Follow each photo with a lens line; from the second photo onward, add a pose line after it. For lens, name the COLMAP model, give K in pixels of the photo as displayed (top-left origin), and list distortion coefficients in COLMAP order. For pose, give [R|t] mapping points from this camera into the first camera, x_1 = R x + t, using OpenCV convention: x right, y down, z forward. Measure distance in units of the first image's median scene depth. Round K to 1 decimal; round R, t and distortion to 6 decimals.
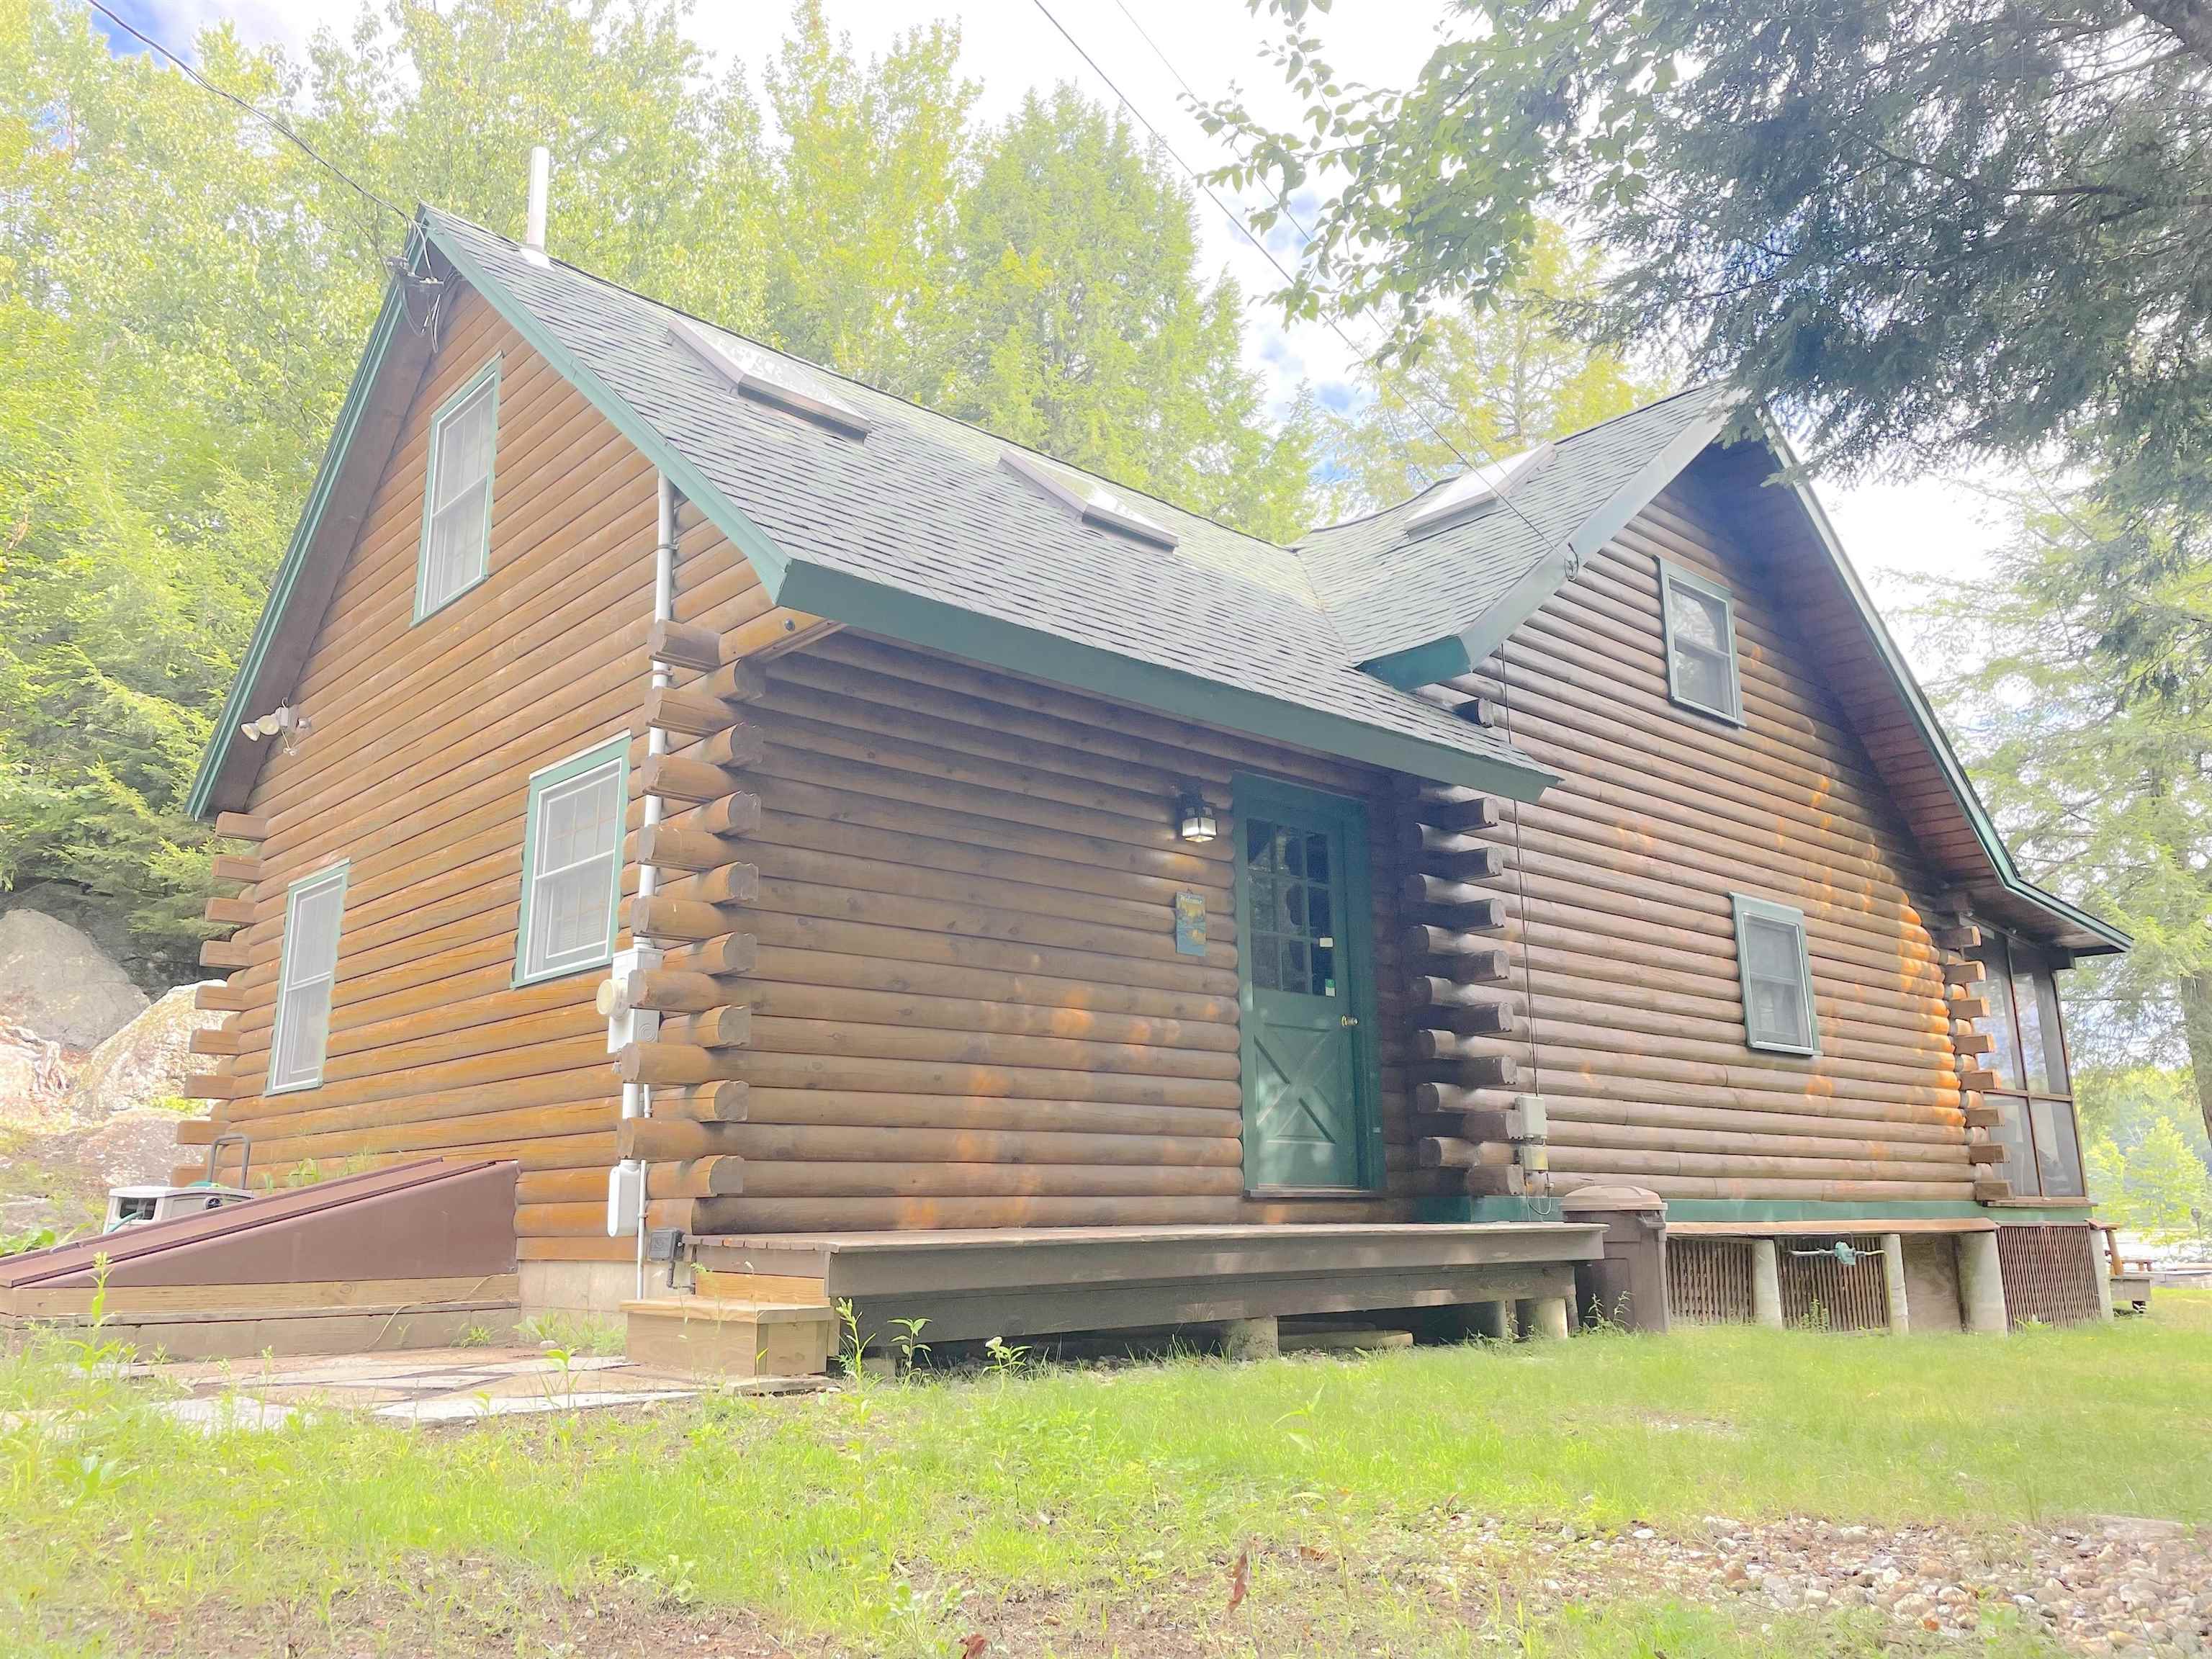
lens RADIAL K [[1694.0, 0, 1110.9], [0, 1694.0, 826.9], [0, 0, 1]] dist [0.066333, -0.007537]
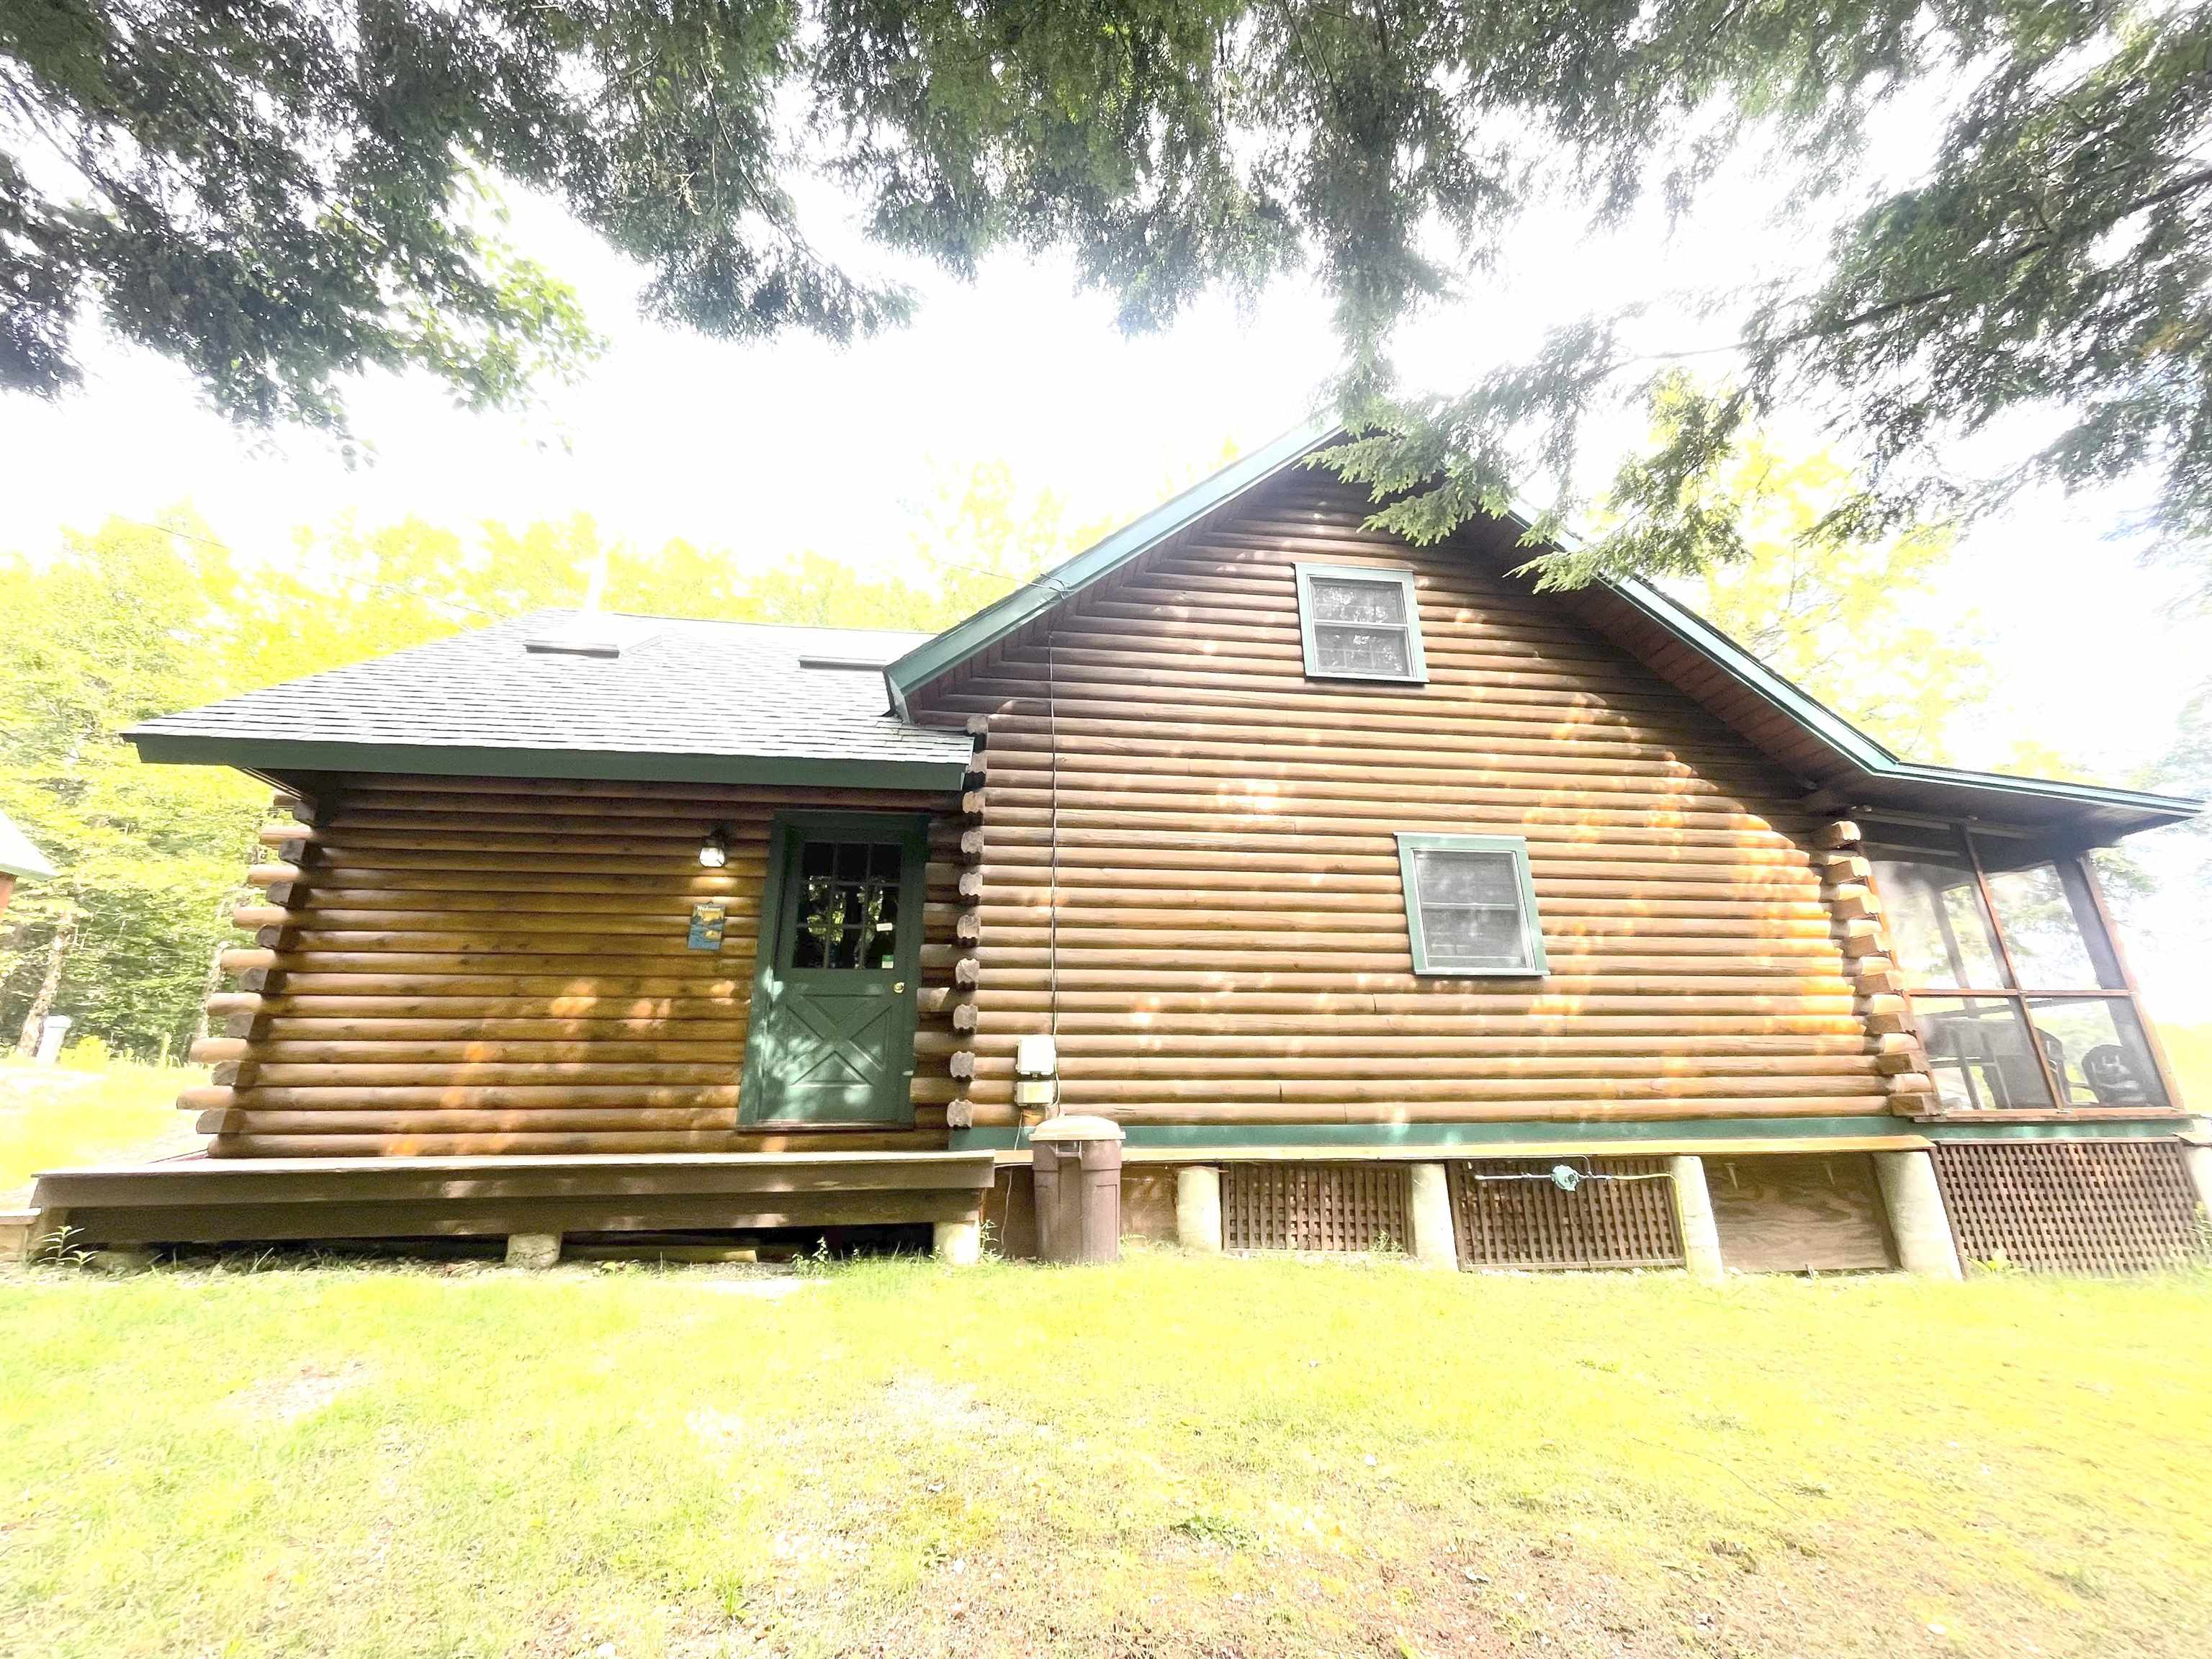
lens RADIAL K [[896.9, 0, 1104.5], [0, 896.9, 831.6], [0, 0, 1]] dist [-0.001266, -0.000275]
pose [[0.812389, -0.184091, -0.553294, 0.668638], [0.133041, 0.982348, -0.131504, 0.111486], [0.567736, 0.033222, 0.822540, 0.544188]]
